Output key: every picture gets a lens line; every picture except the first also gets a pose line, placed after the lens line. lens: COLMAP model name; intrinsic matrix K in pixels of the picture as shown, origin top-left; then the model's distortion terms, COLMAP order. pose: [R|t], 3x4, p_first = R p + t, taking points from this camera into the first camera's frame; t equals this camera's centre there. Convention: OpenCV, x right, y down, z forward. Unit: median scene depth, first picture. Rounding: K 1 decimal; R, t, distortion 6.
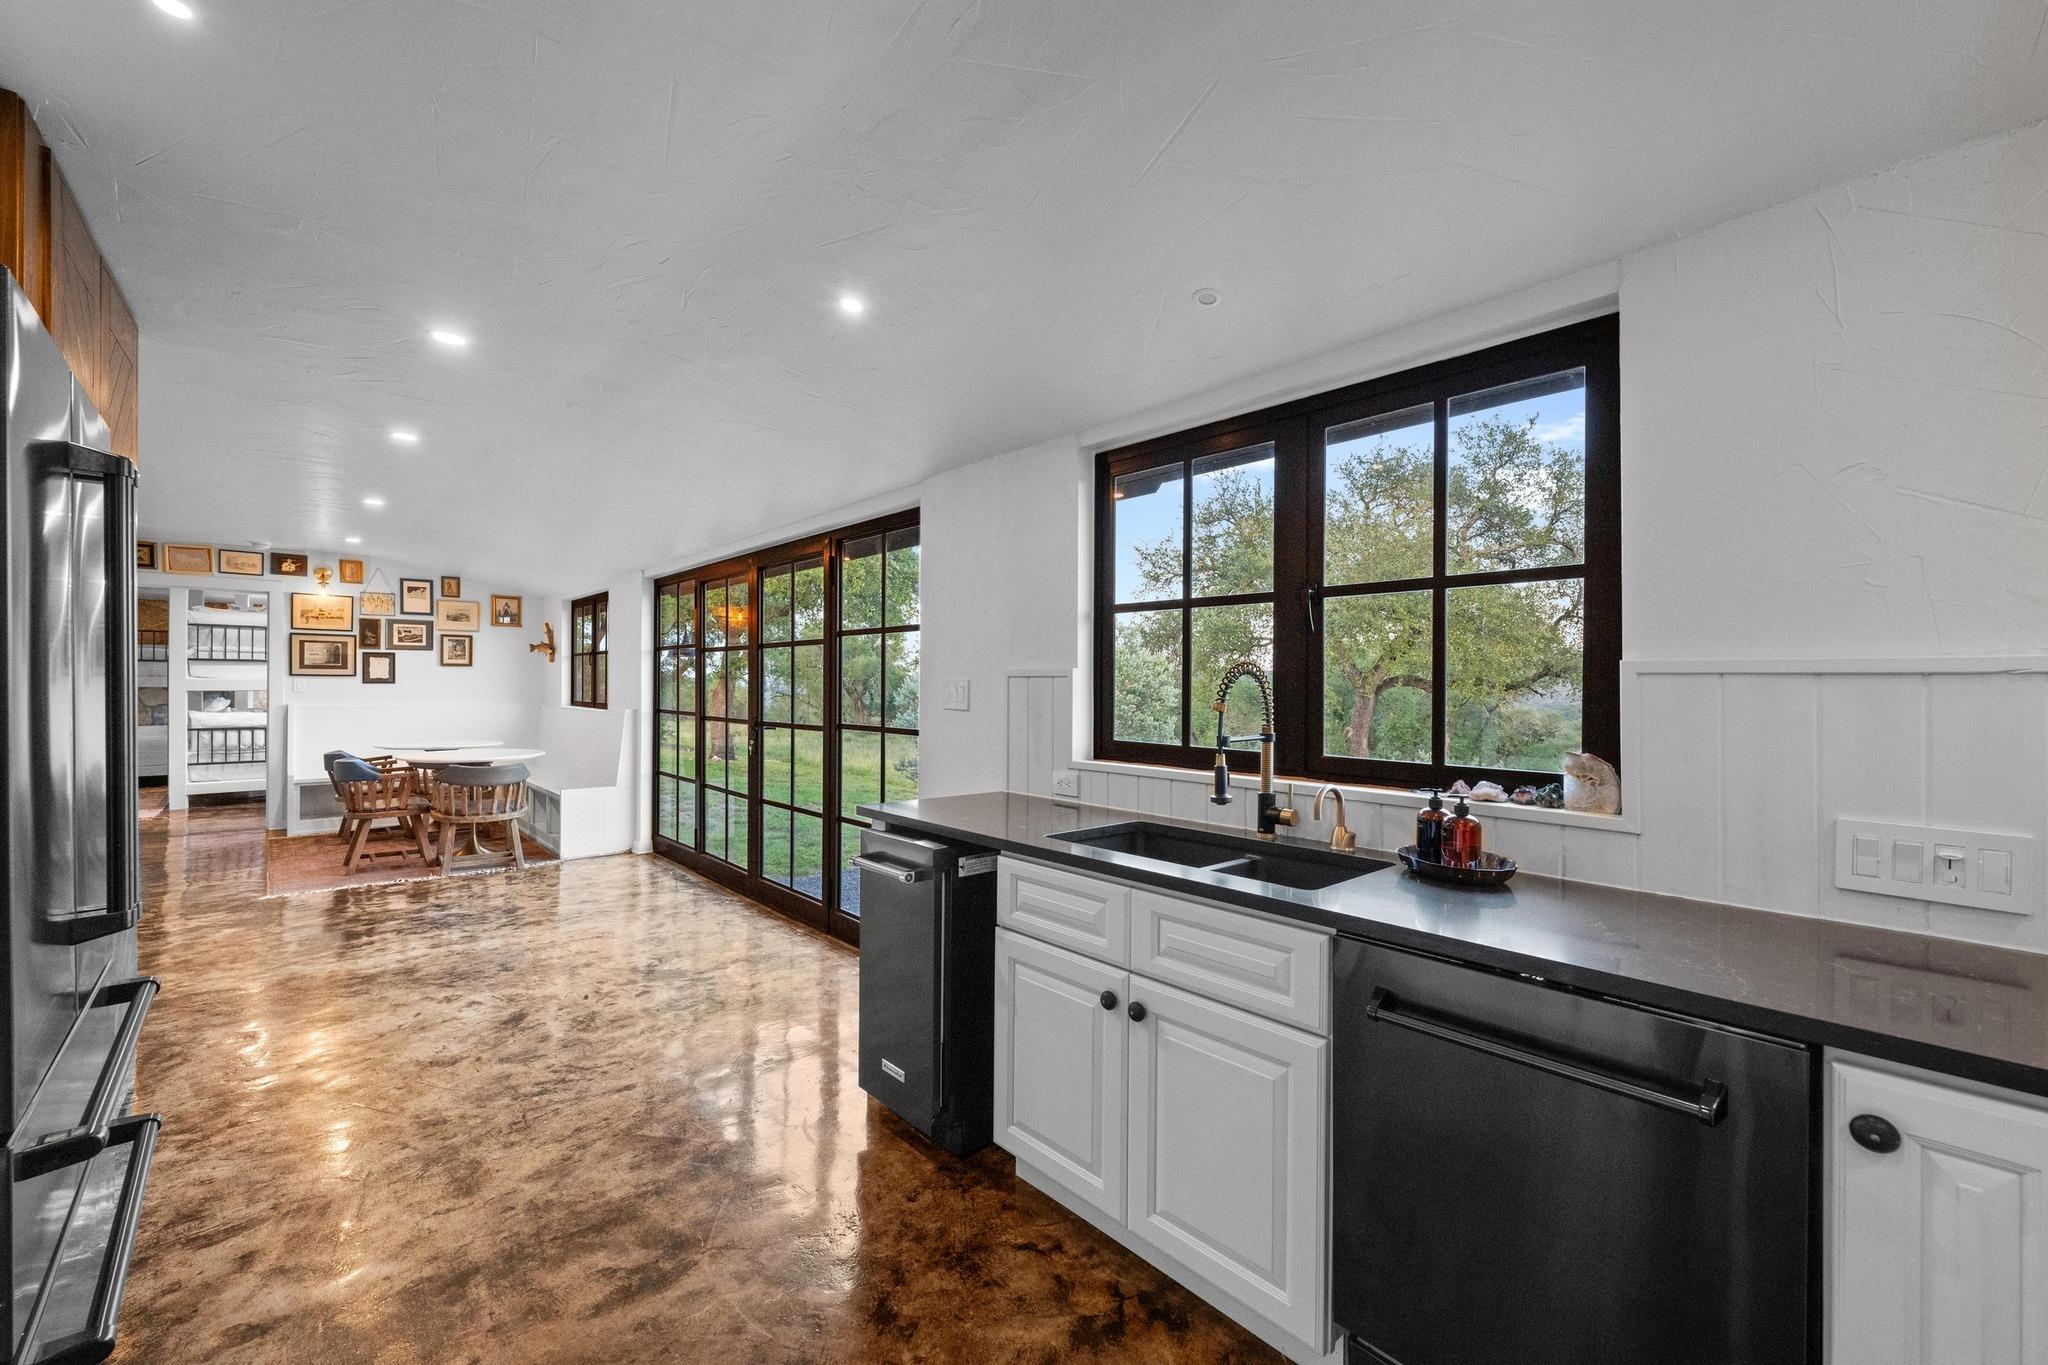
lens RADIAL K [[811.6, 0, 1030.6], [0, 811.6, 686.6], [0, 0, 1]] dist [-0.001107, 0.000144]
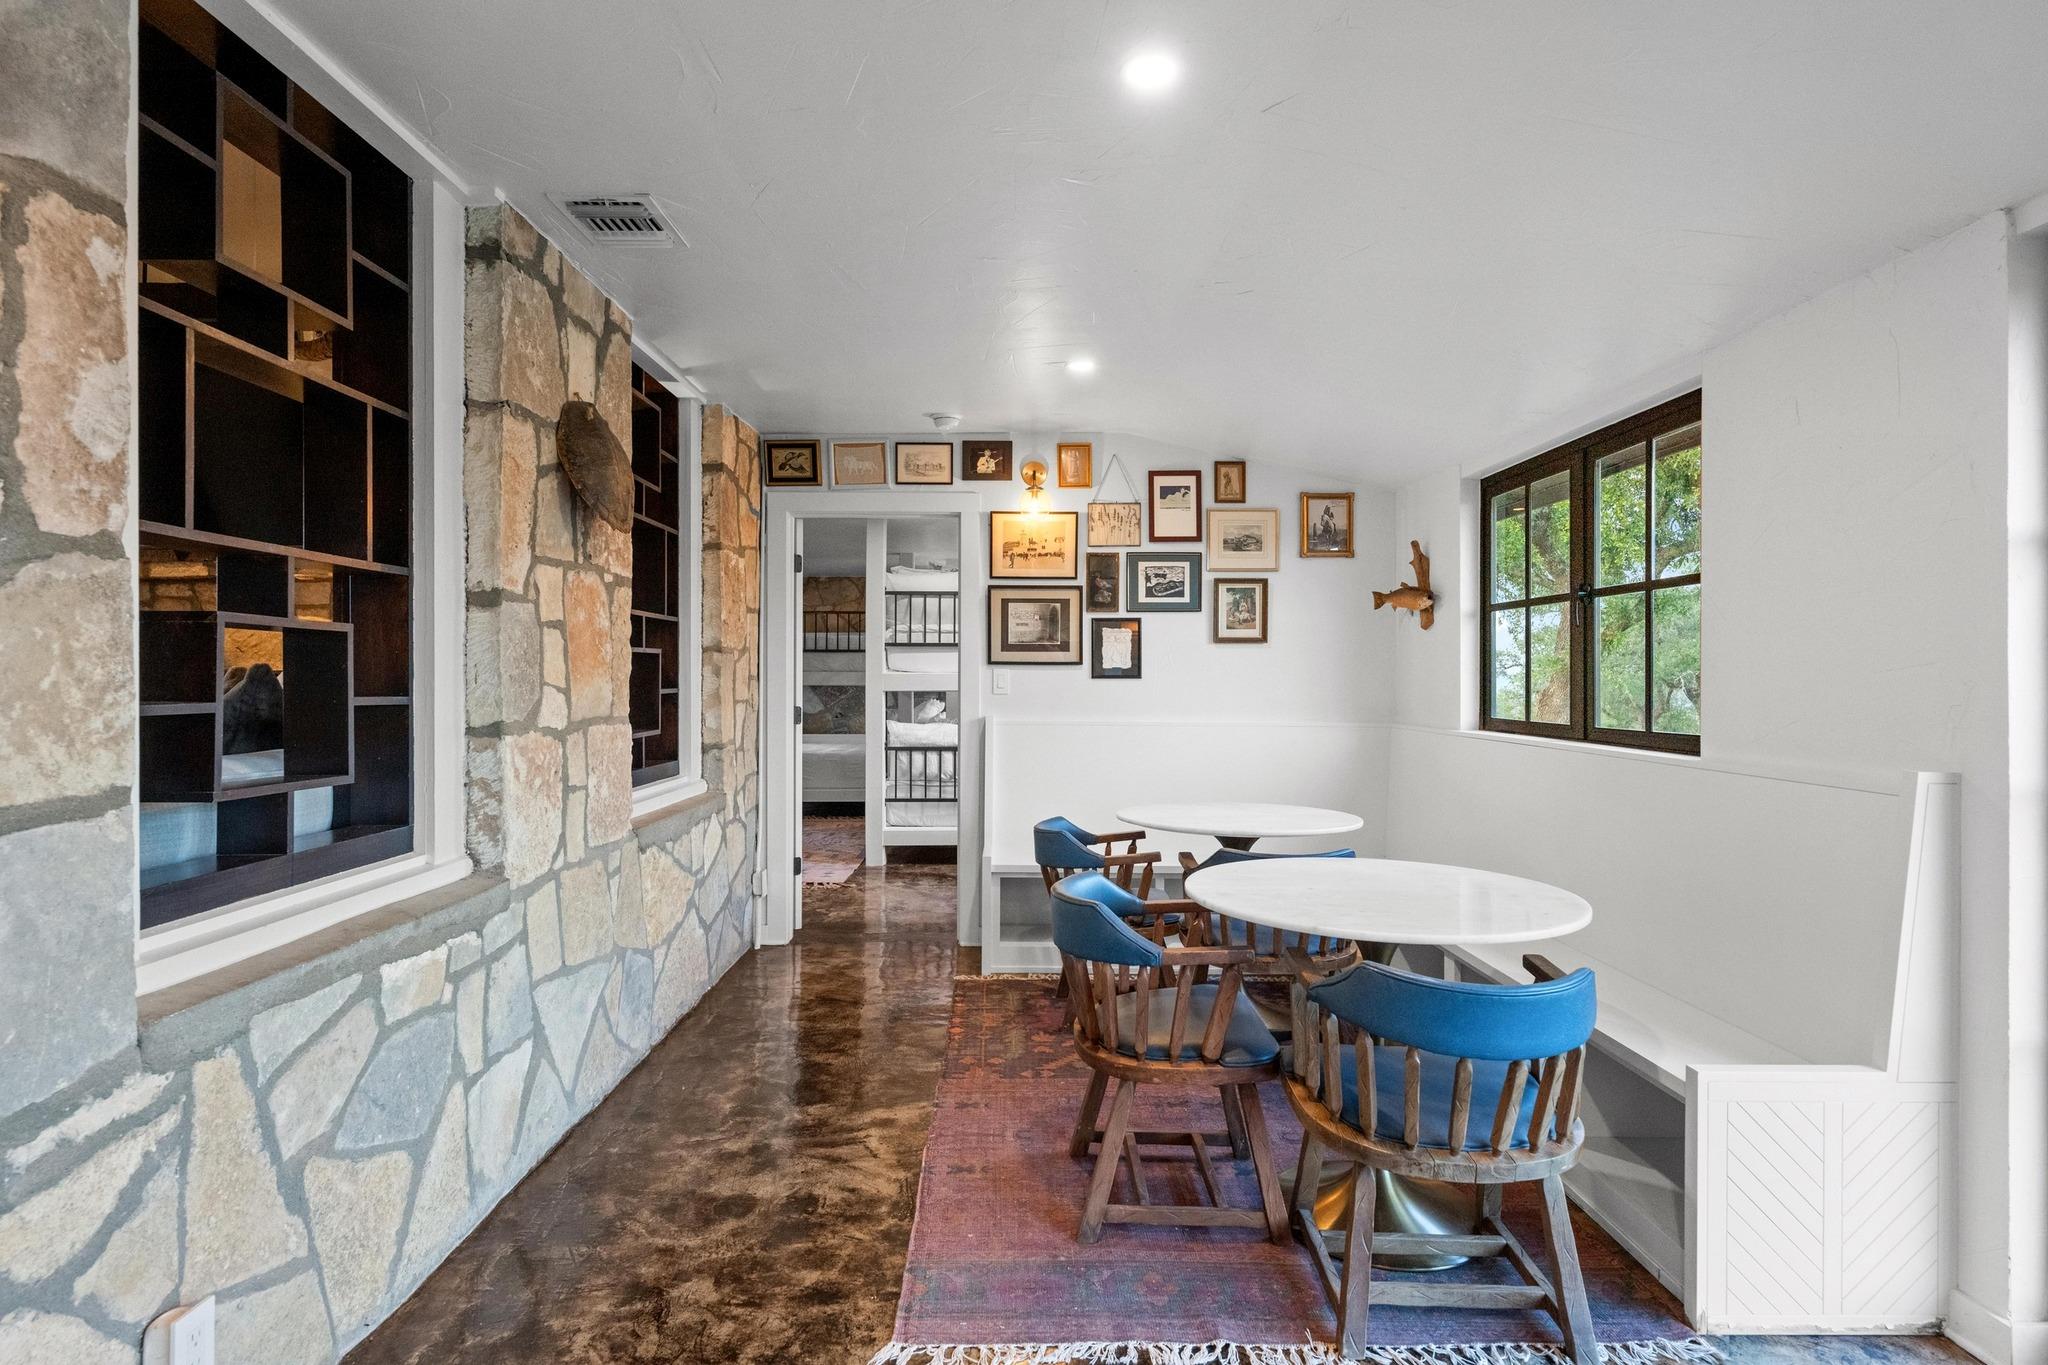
lens RADIAL K [[1015.3, 0, 1028.3], [0, 1015.3, 681.4], [0, 0, 1]] dist [0.000305, 0.000064]
pose [[0.745642, -0.003274, -0.666339, -0.416477], [0.000682, 0.999991, -0.004151, 0.000552], [0.666347, 0.002640, 0.745637, 0.483126]]
